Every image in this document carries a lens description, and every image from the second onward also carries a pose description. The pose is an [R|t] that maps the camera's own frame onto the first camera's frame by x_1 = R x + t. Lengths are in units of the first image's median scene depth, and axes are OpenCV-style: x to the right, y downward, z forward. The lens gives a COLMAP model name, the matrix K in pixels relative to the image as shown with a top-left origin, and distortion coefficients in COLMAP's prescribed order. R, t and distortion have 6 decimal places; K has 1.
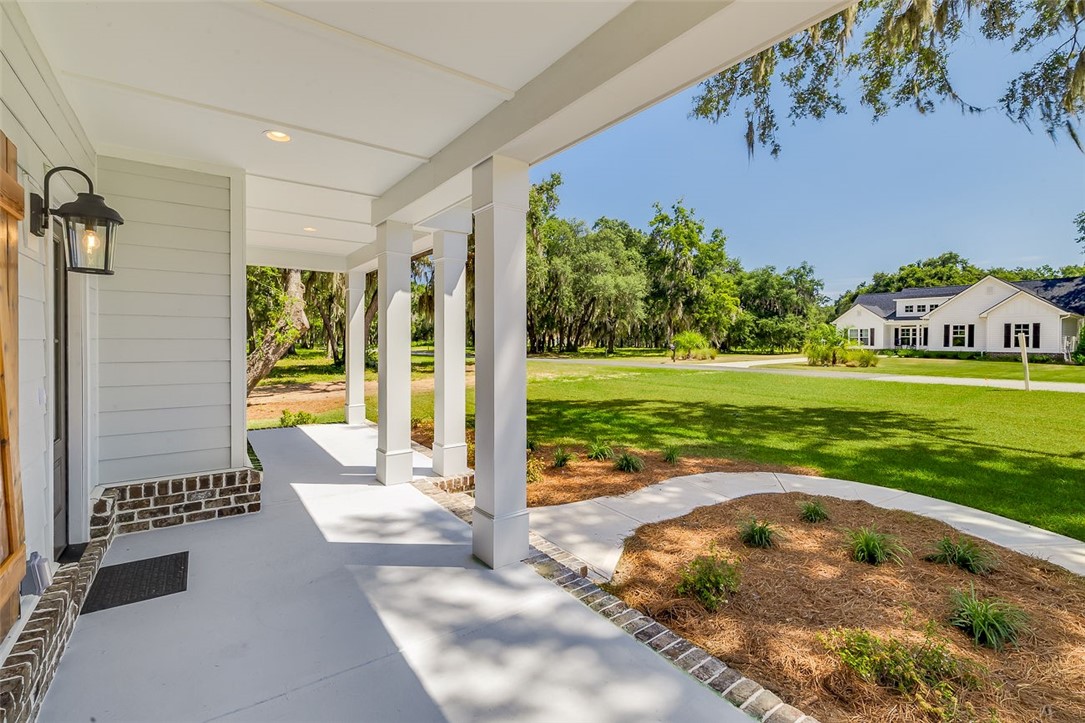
lens RADIAL K [[465.0, 0, 541.4], [0, 465.0, 347.5], [0, 0, 1]] dist [0.000114, -0.000012]
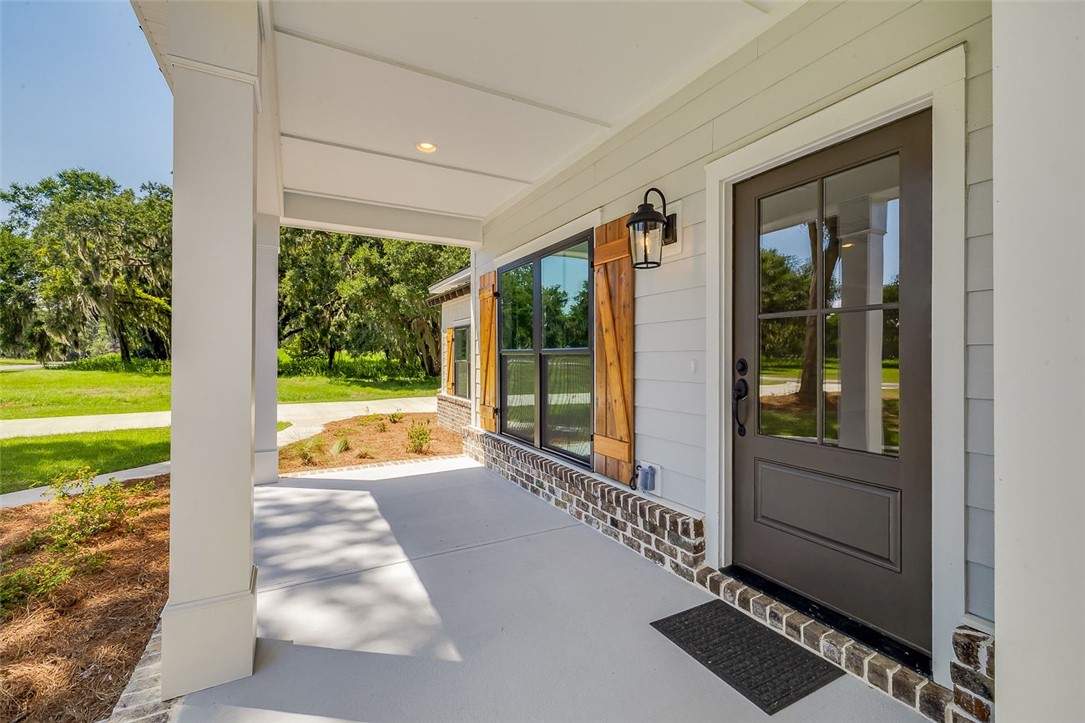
lens RADIAL K [[465.0, 0, 541.4], [0, 465.0, 347.5], [0, 0, 1]] dist [0.000114, -0.000012]
pose [[-0.988123, 0.001298, 0.153659, -0.730374], [0.001458, 0.999999, 0.000934, 0.051205], [-0.153657, 0.001147, -0.988124, 1.881578]]
